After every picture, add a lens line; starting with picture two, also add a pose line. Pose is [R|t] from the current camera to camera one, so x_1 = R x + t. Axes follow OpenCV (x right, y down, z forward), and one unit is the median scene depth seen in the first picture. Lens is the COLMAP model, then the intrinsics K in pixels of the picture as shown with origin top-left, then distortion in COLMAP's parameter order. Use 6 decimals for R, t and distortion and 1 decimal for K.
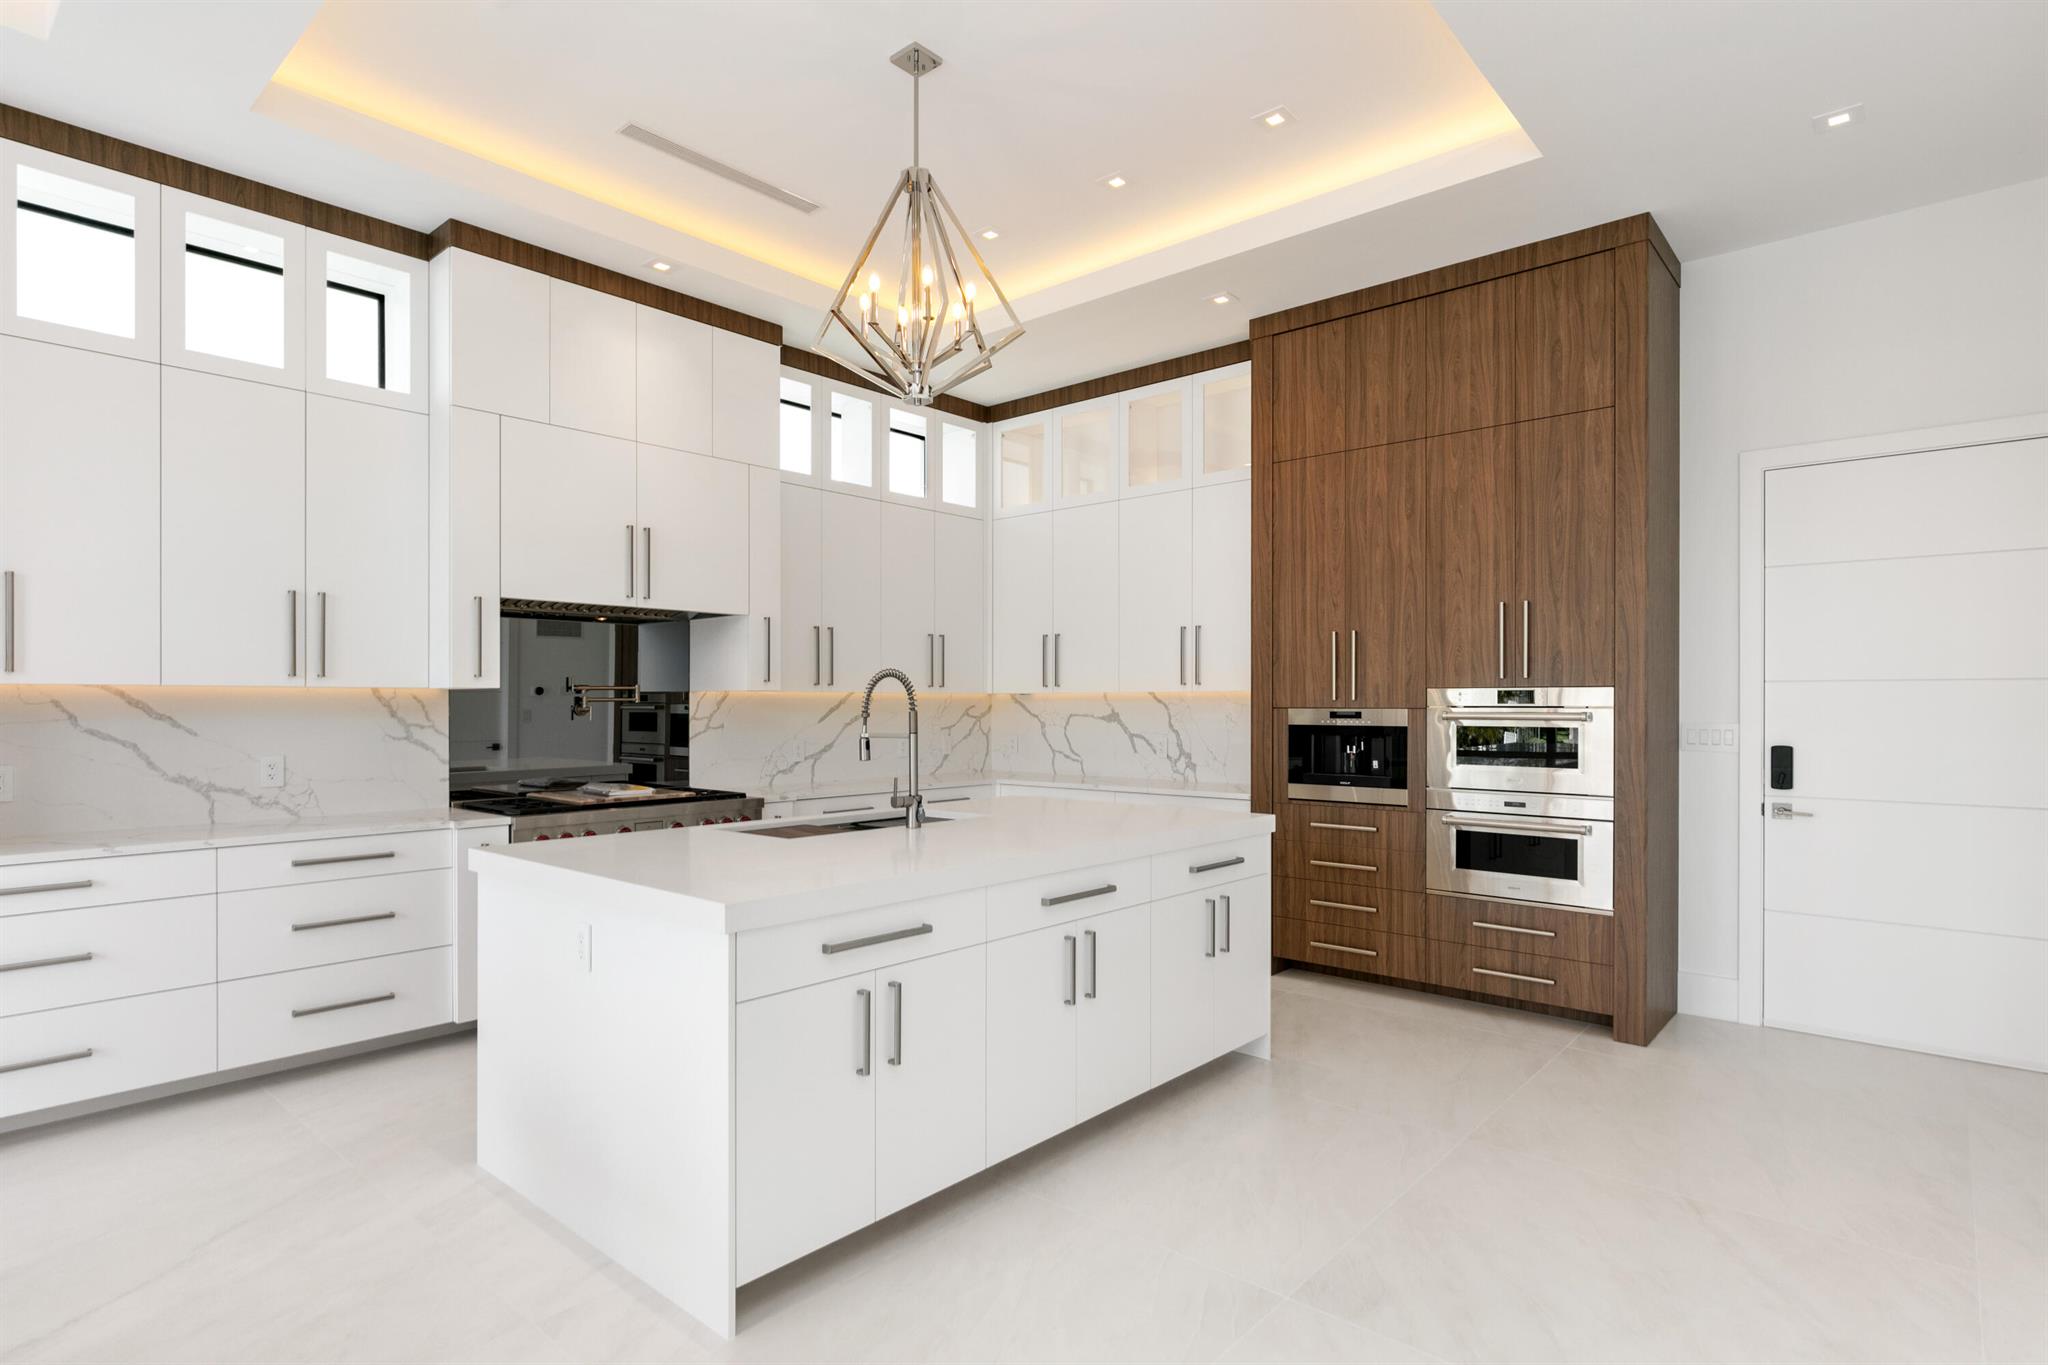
lens RADIAL K [[1040.8, 0, 1019.2], [0, 1040.8, 703.3], [0, 0, 1]] dist [-0.006140, -0.001052]
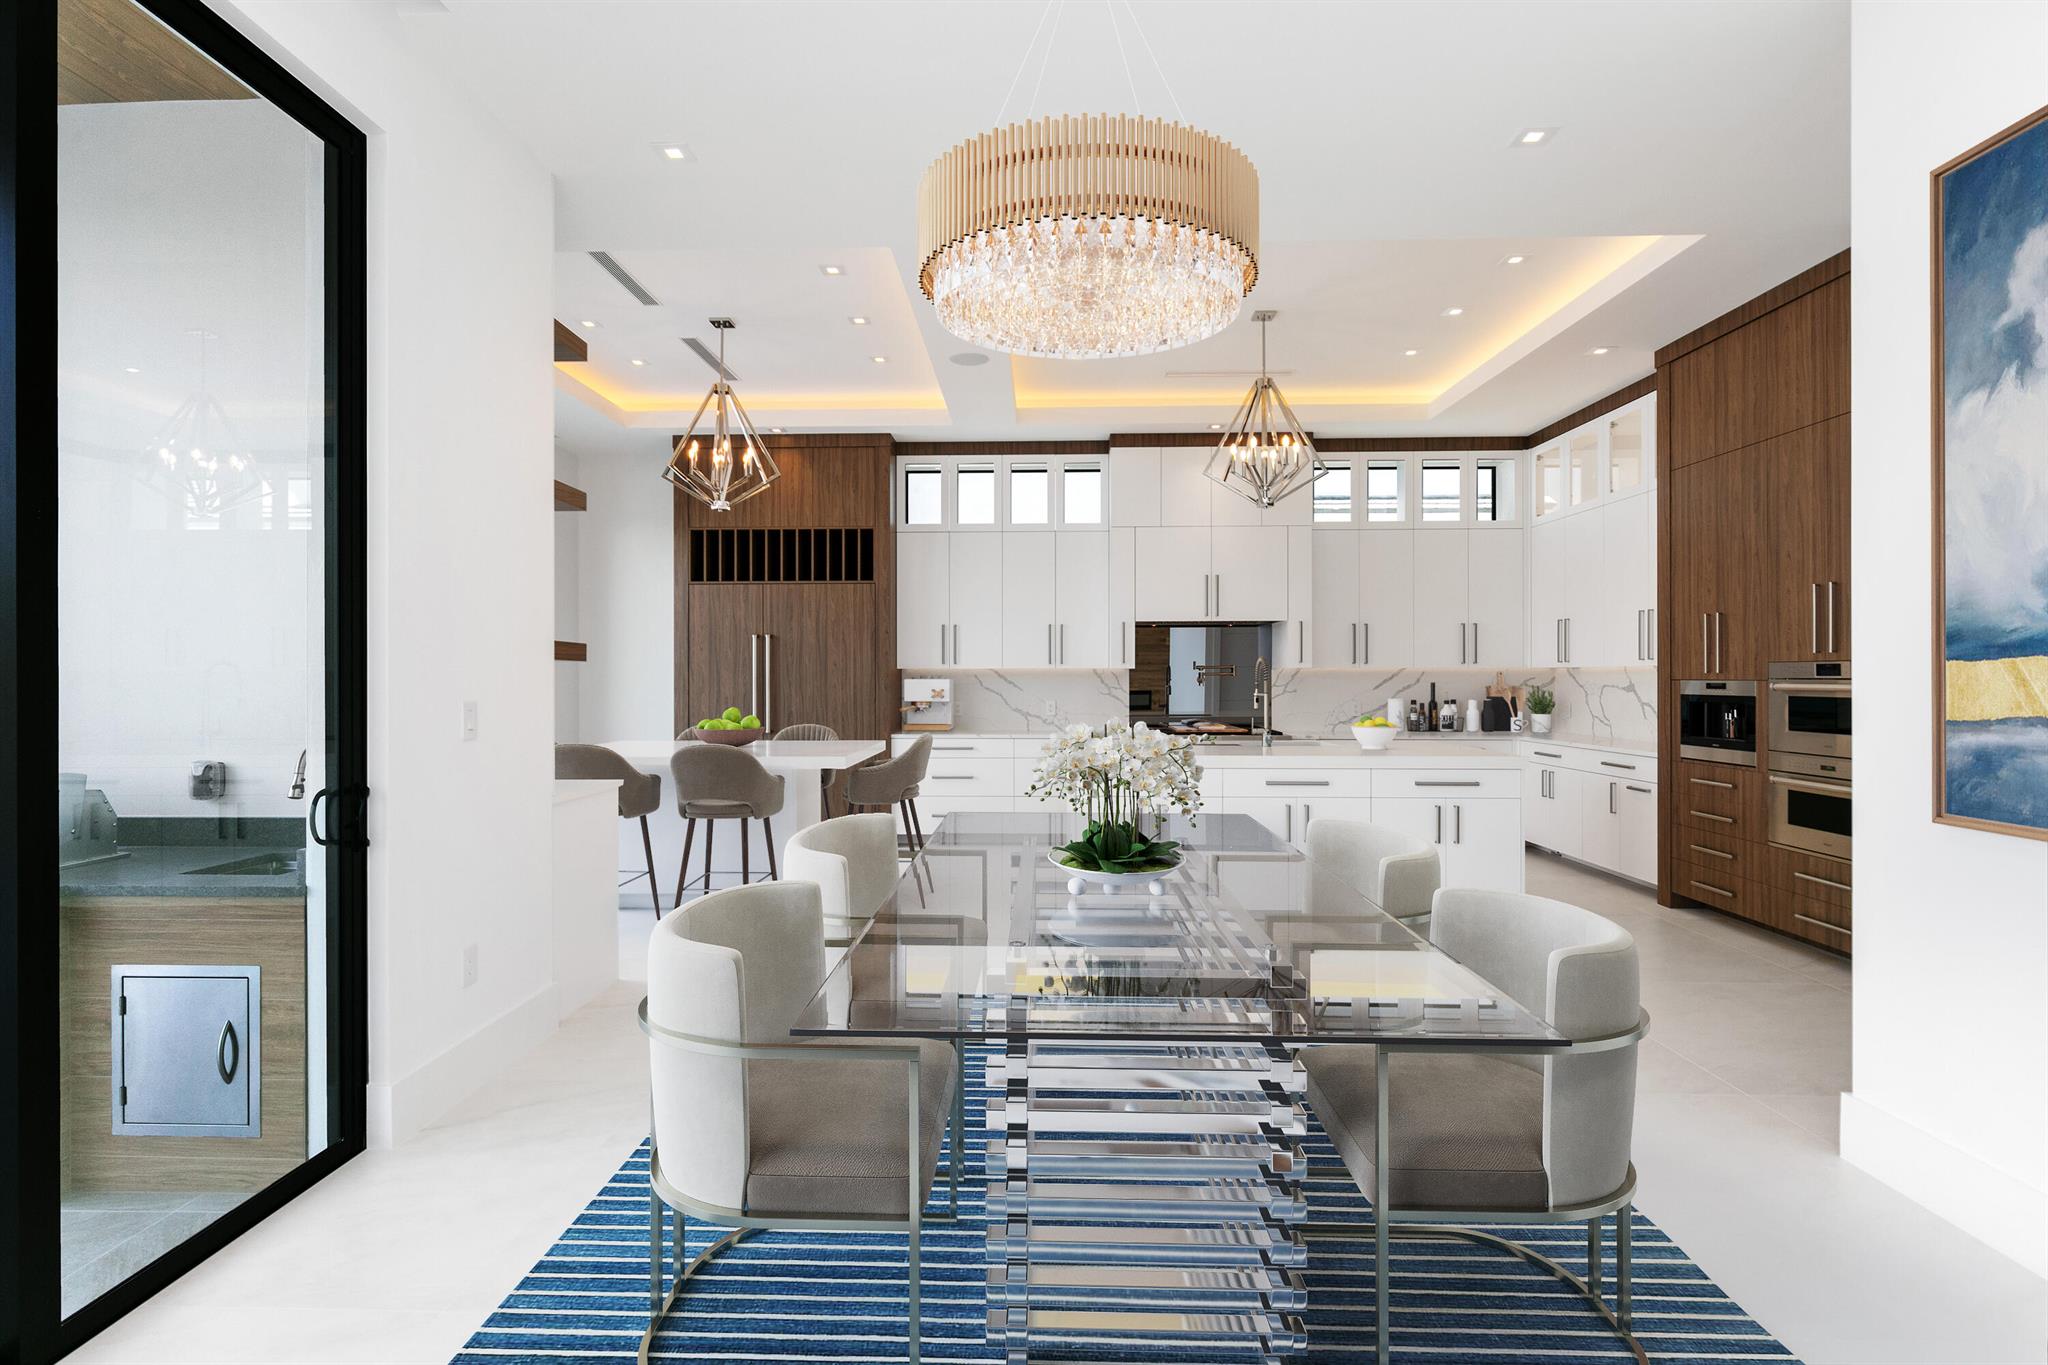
lens RADIAL K [[969.5, 0, 1015.0], [0, 969.5, 672.3], [0, 0, 1]] dist [0.000465, -0.000174]
pose [[0.637924, -0.002986, -0.770093, 0.666033], [0.000119, 0.999993, -0.003778, 0.000096], [0.770099, 0.002319, 0.637920, -0.288881]]
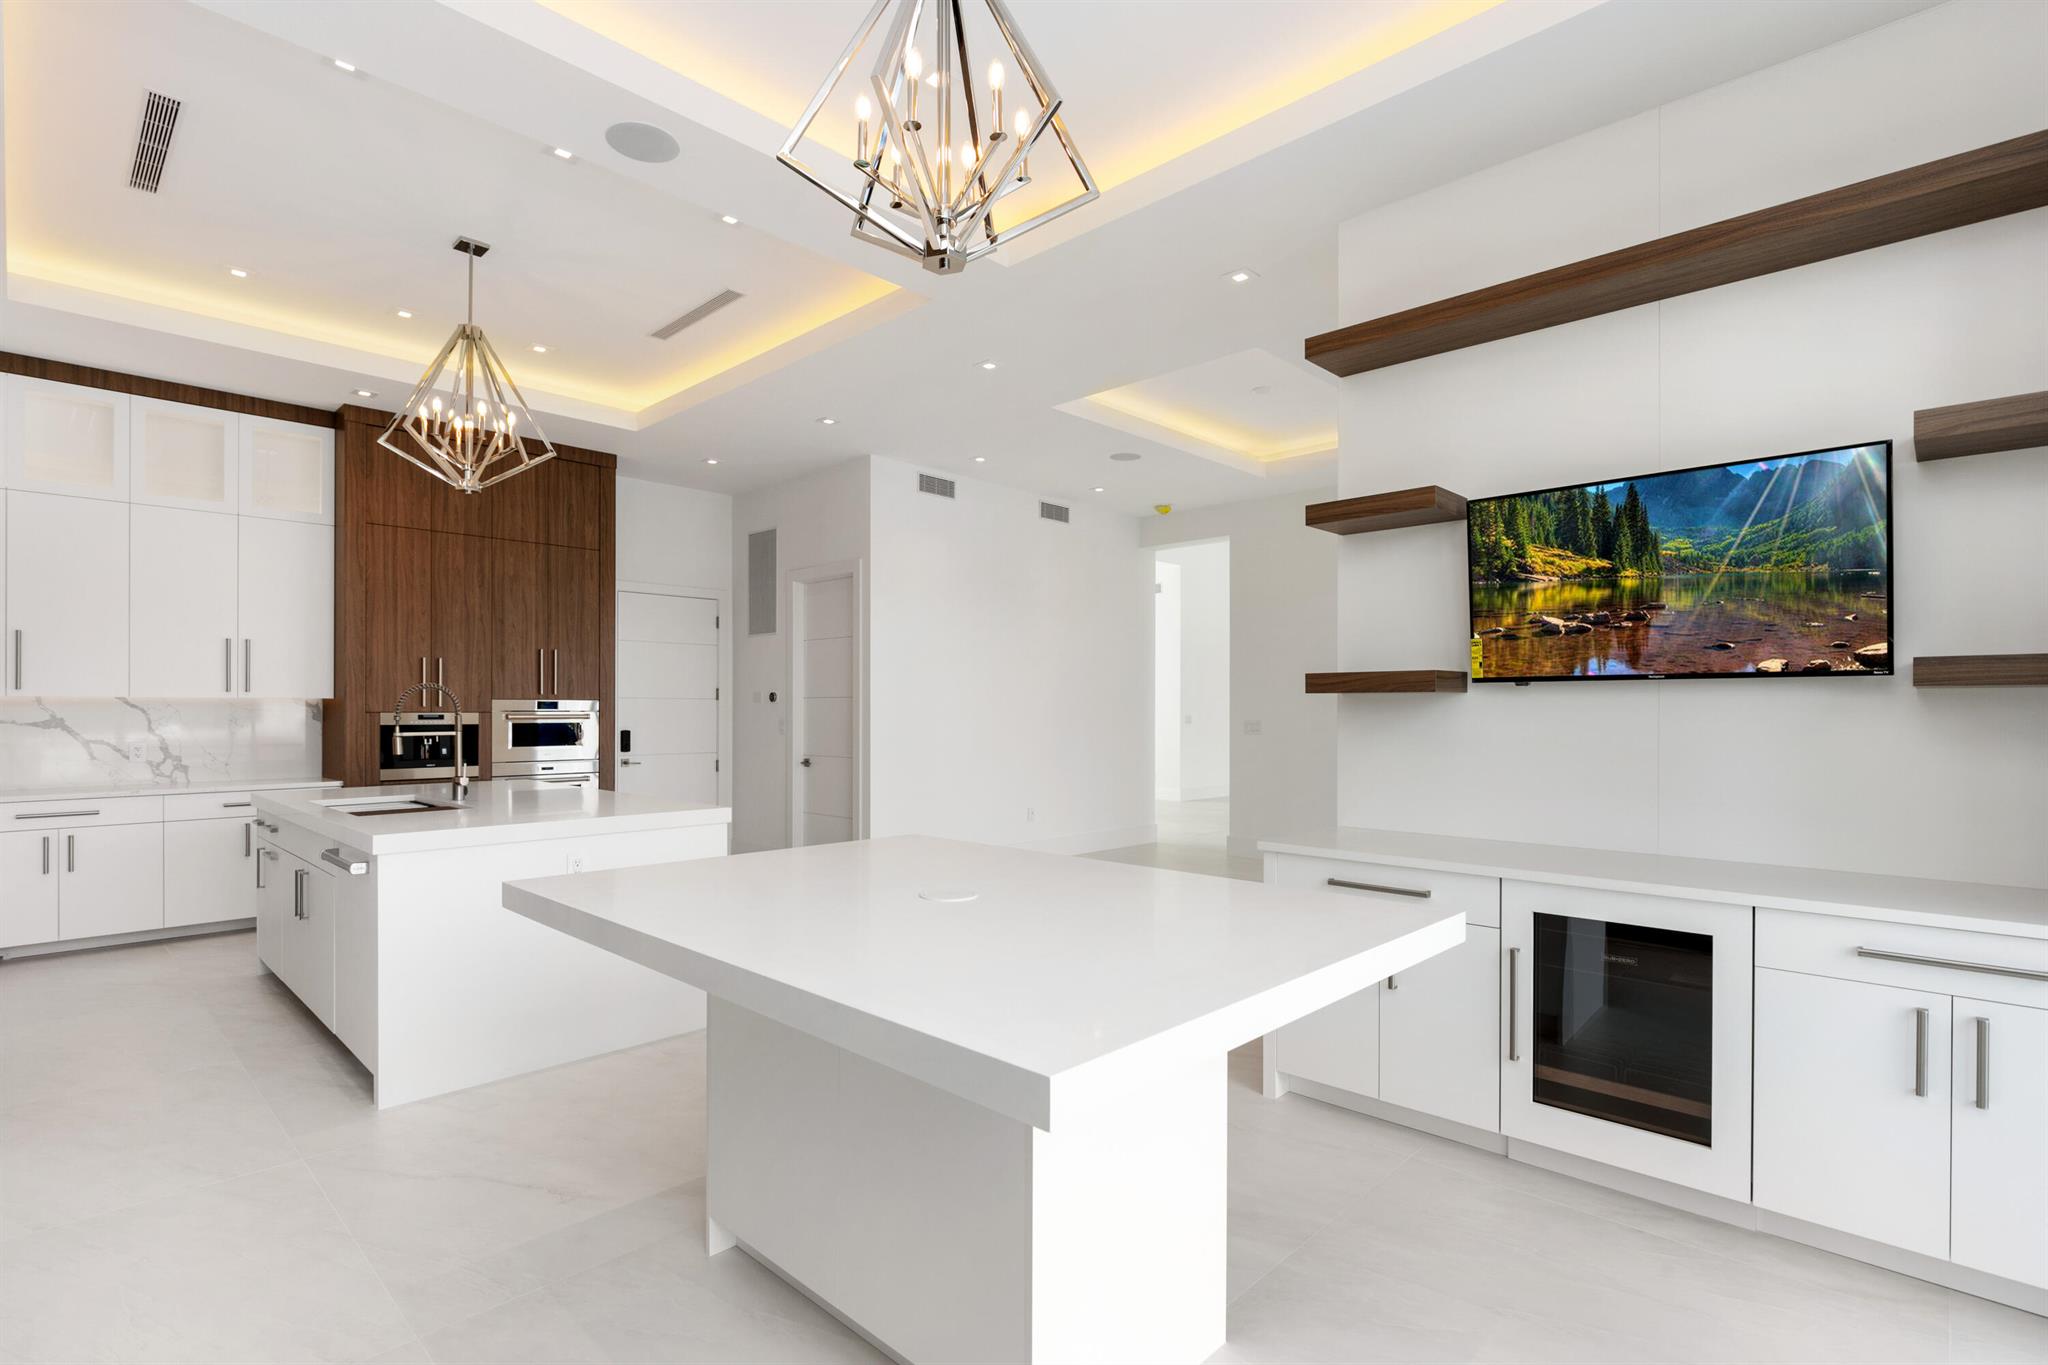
lens RADIAL K [[969.5, 0, 987.1], [0, 969.5, 714.5], [0, 0, 1]] dist [0.000465, -0.000174]
pose [[0.062006, -0.007700, 0.998046, -0.988285], [-0.004161, 0.999960, 0.007973, -0.006322], [-0.998067, -0.004648, 0.061972, 0.168466]]
